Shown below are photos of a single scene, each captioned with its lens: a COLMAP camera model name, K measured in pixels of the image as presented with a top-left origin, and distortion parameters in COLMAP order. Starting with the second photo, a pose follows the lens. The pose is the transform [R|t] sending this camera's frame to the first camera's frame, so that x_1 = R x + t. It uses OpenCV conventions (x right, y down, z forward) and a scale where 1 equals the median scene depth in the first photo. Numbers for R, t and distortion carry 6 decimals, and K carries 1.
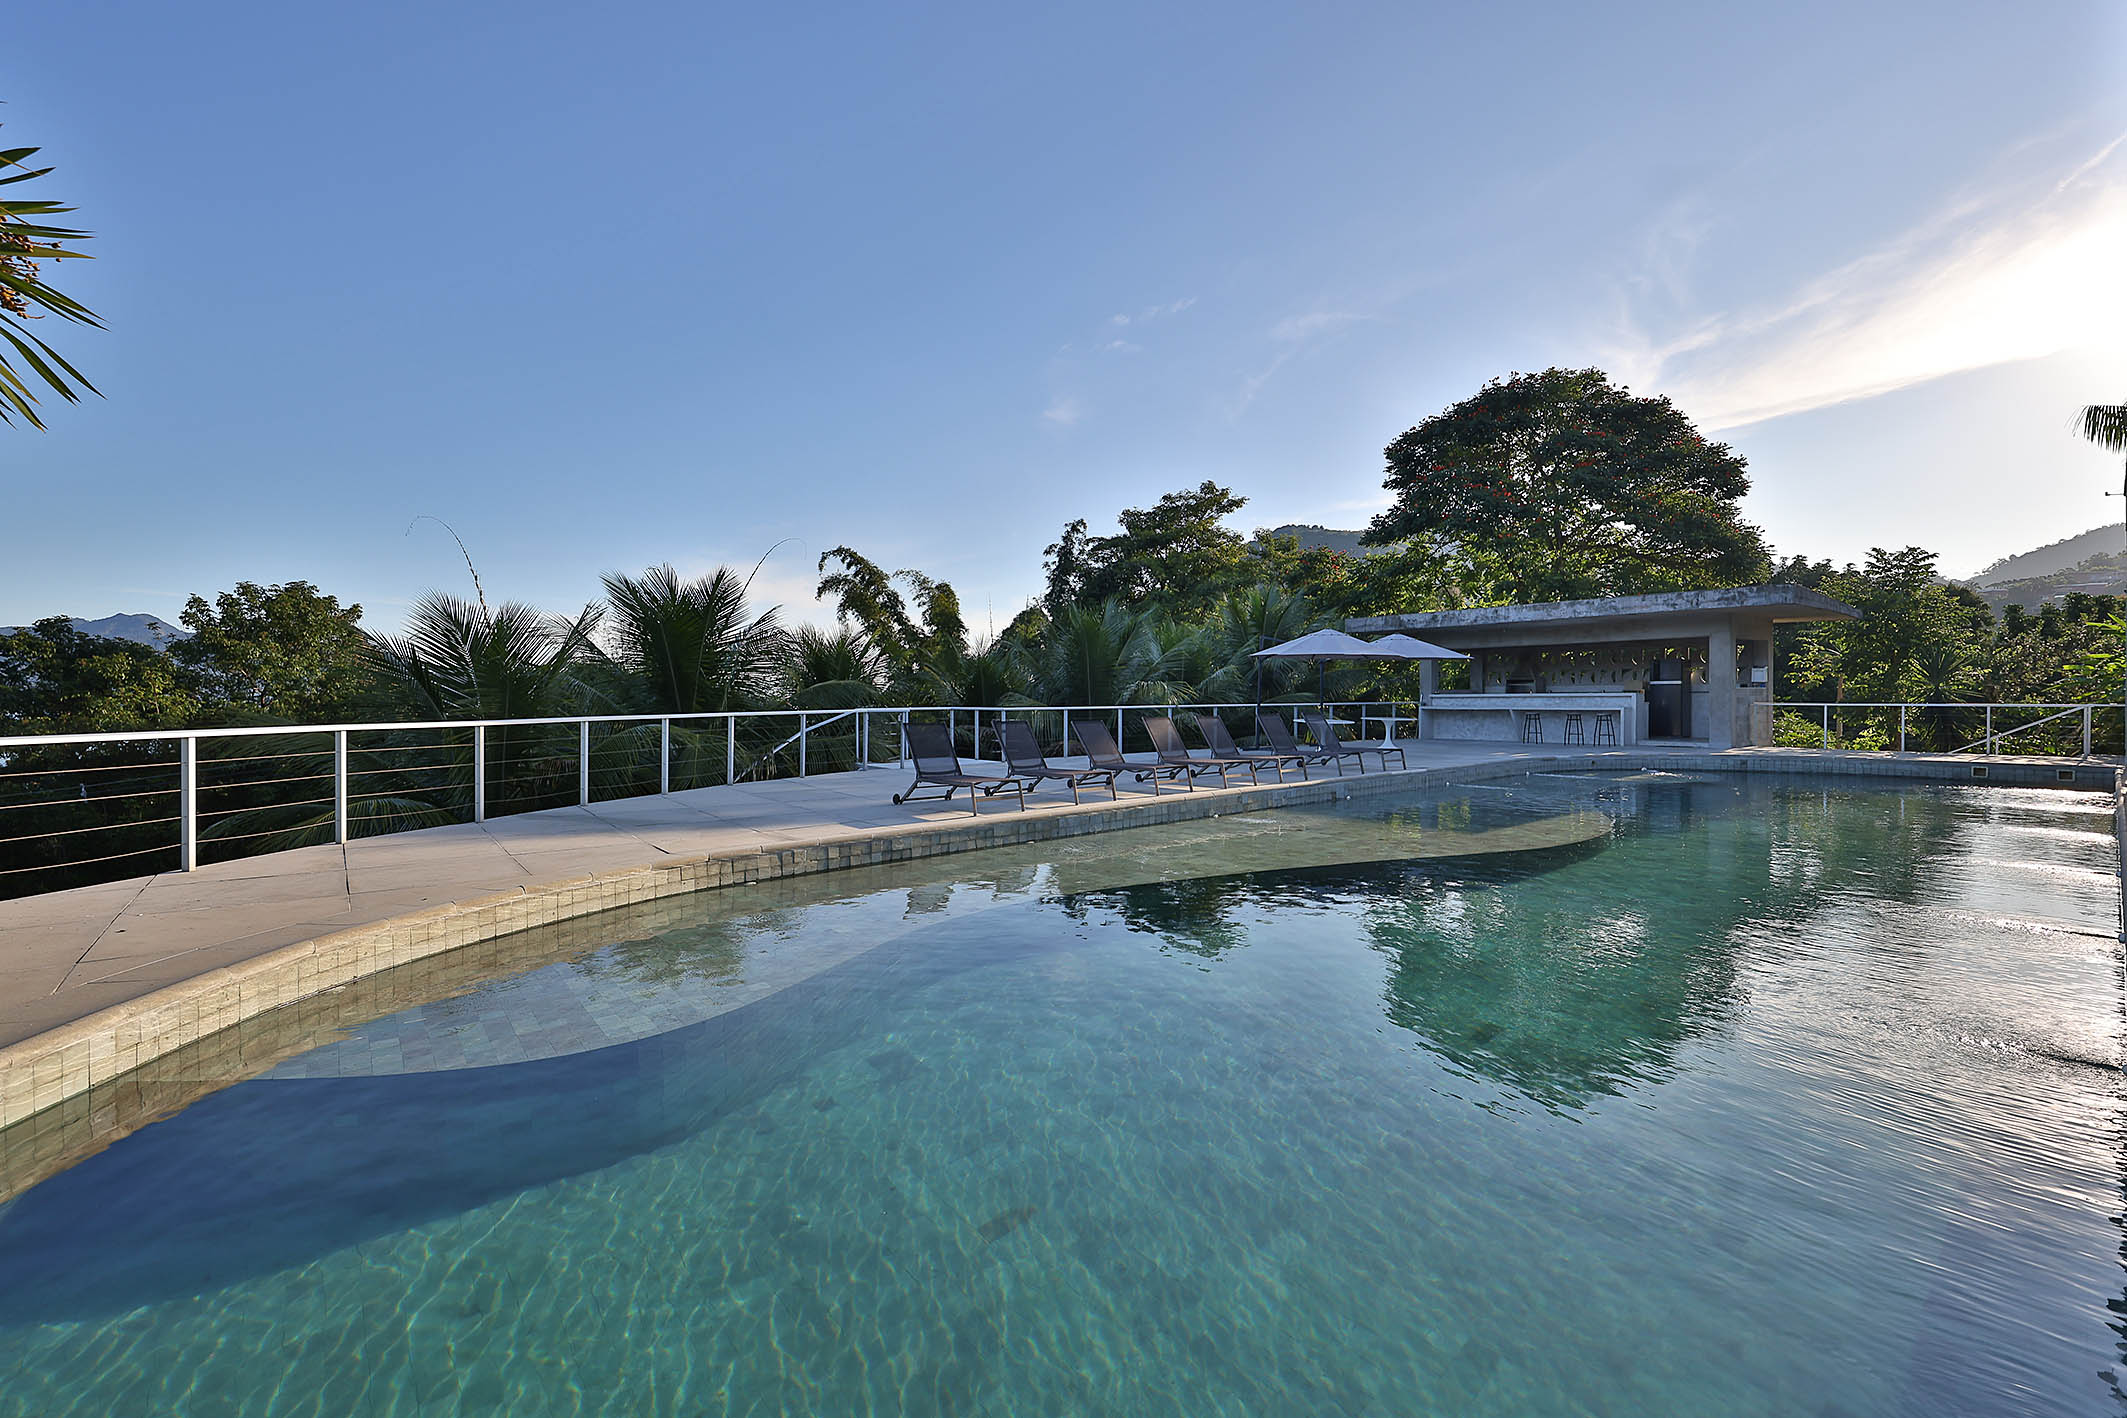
lens RADIAL K [[875.3, 0, 1053.7], [0, 875.3, 706.0], [0, 0, 1]] dist [-0.000372, -0.000410]
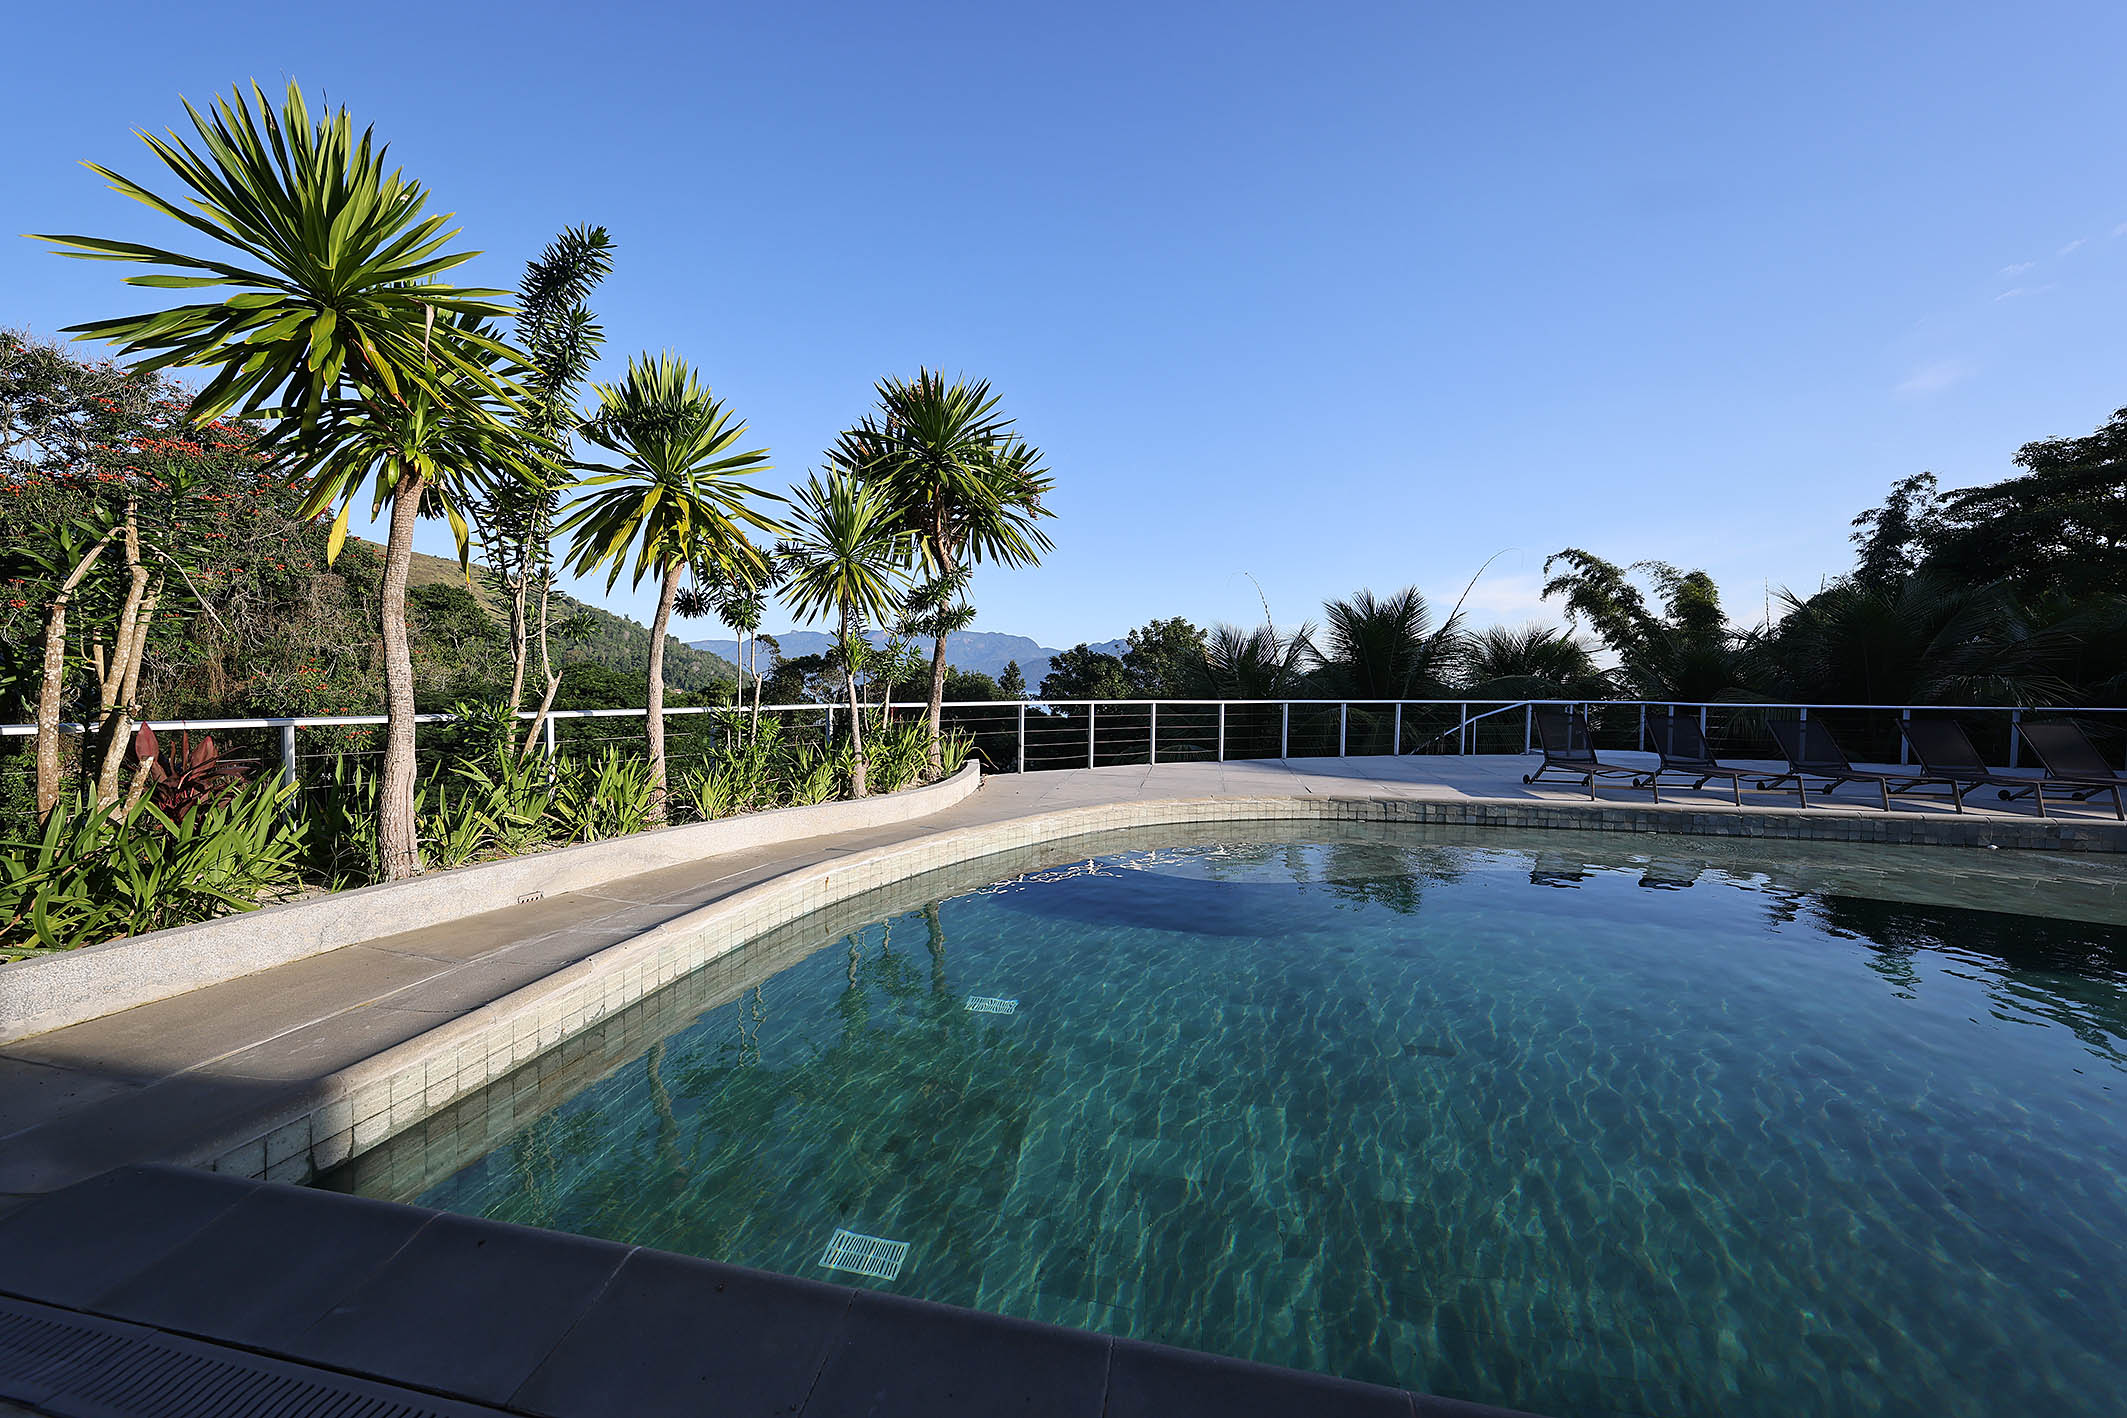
lens RADIAL K [[691.0, 0, 1063.9], [0, 691.0, 712.3], [0, 0, 1]] dist [-0.000268, -0.000076]
pose [[0.629398, 0.039266, -0.776091, 0.050049], [-0.019522, 0.999206, 0.034723, -0.000369], [0.776838, -0.006704, 0.629665, -0.016879]]
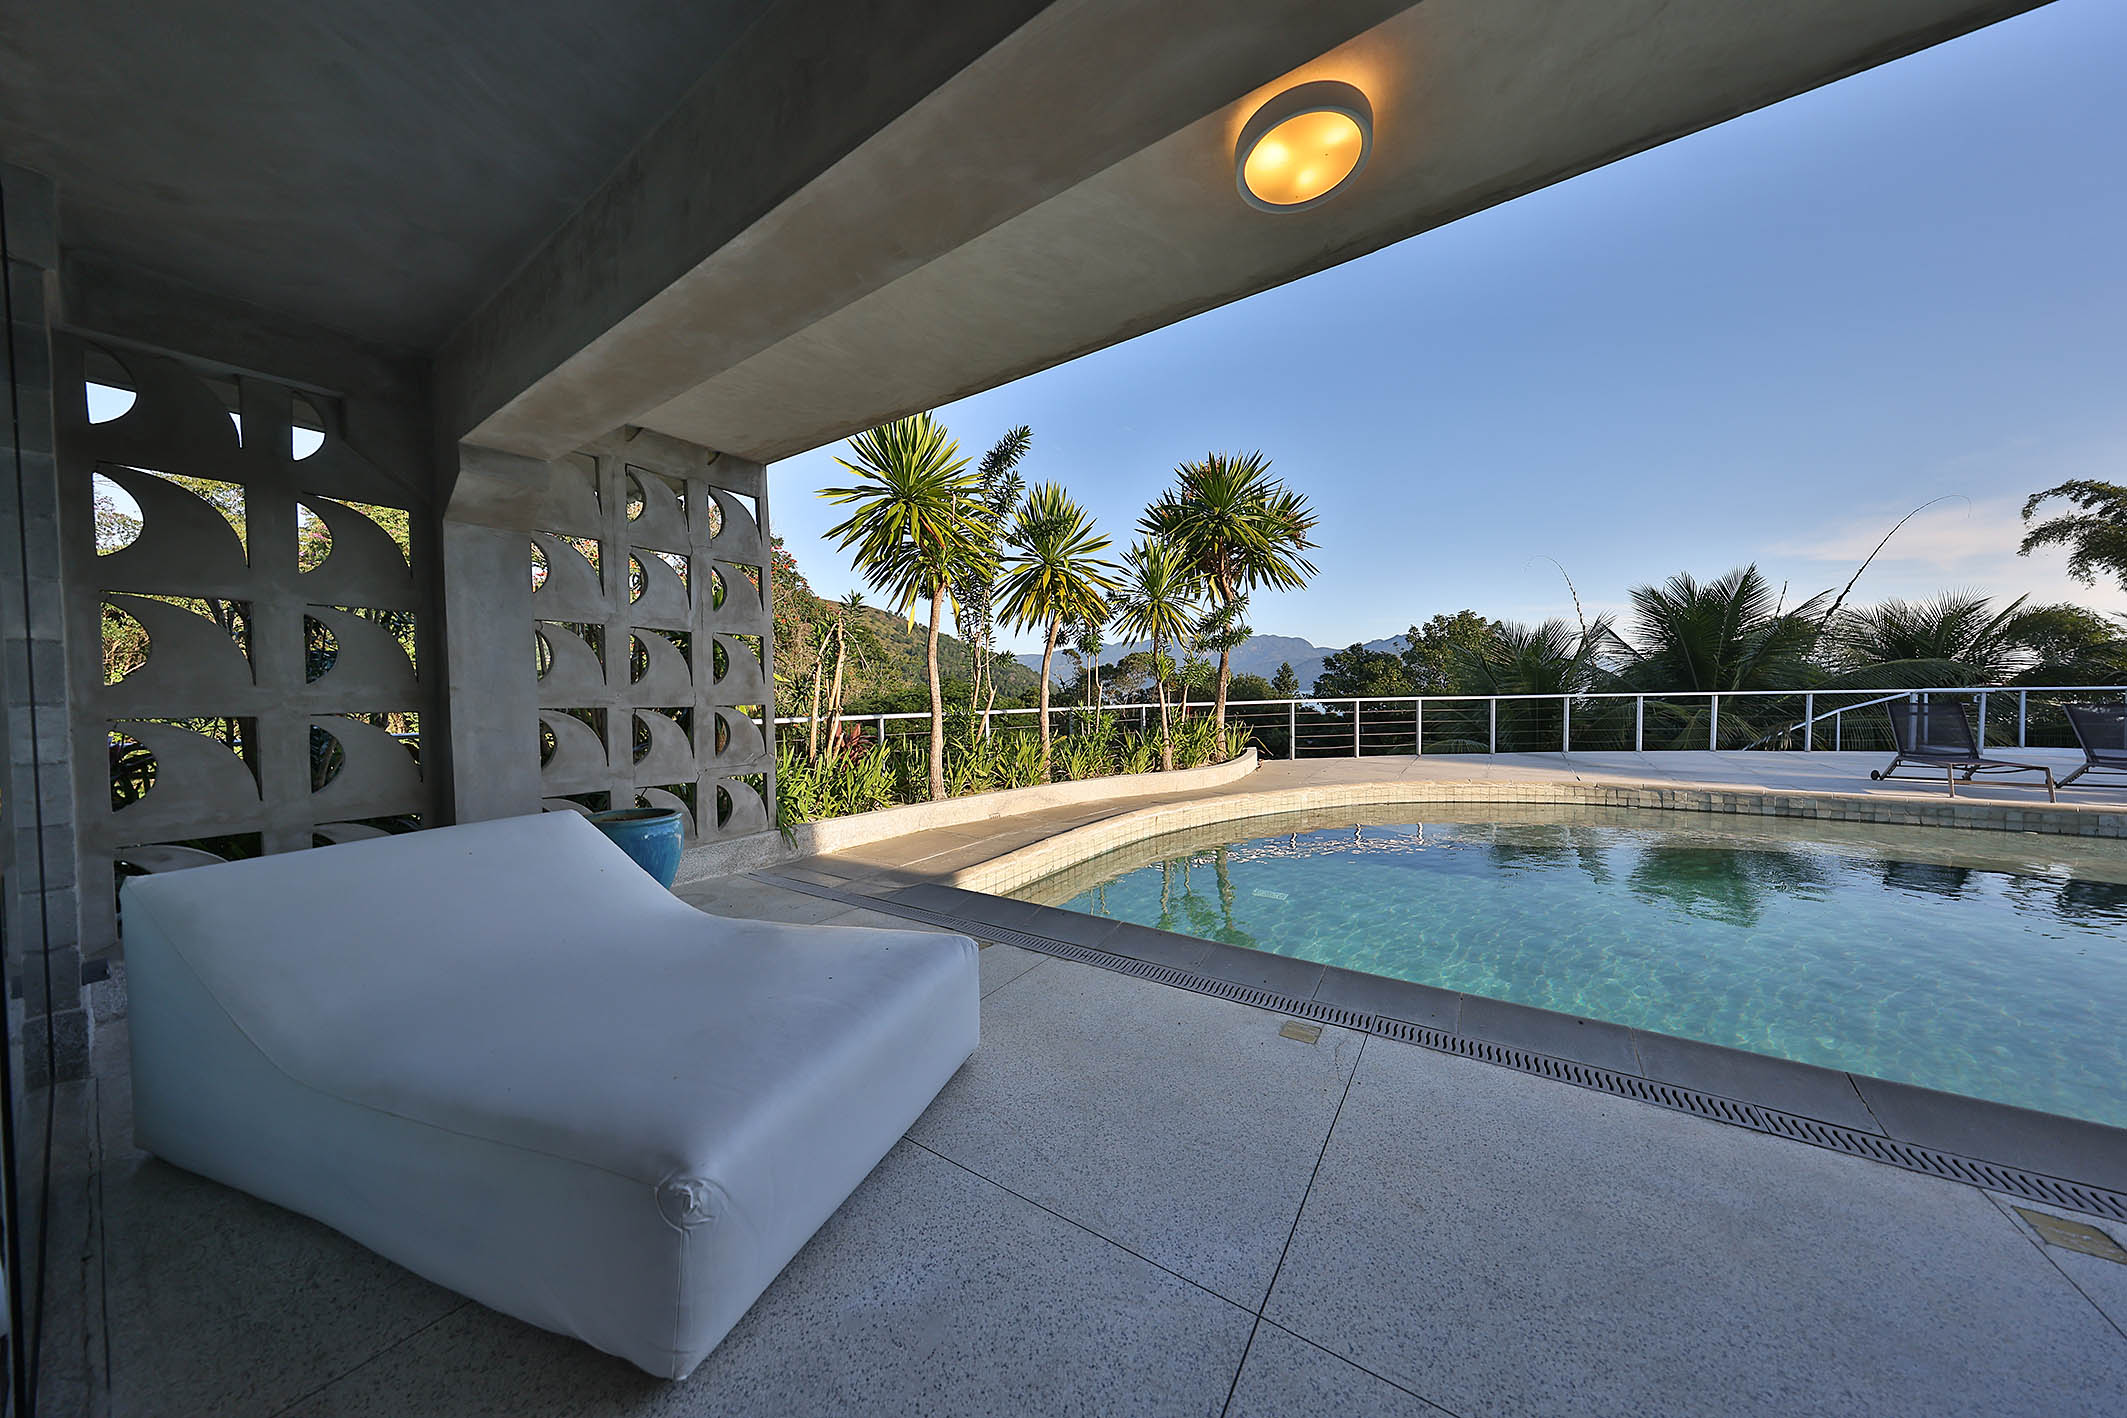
lens RADIAL K [[649.9, 0, 1073.9], [0, 649.9, 705.2], [0, 0, 1]] dist [-0.000956, -0.000141]
pose [[0.286535, 0.023409, -0.957784, 0.103144], [0.005268, 0.999648, 0.026008, -0.000973], [0.958055, -0.012498, 0.286311, -0.051996]]
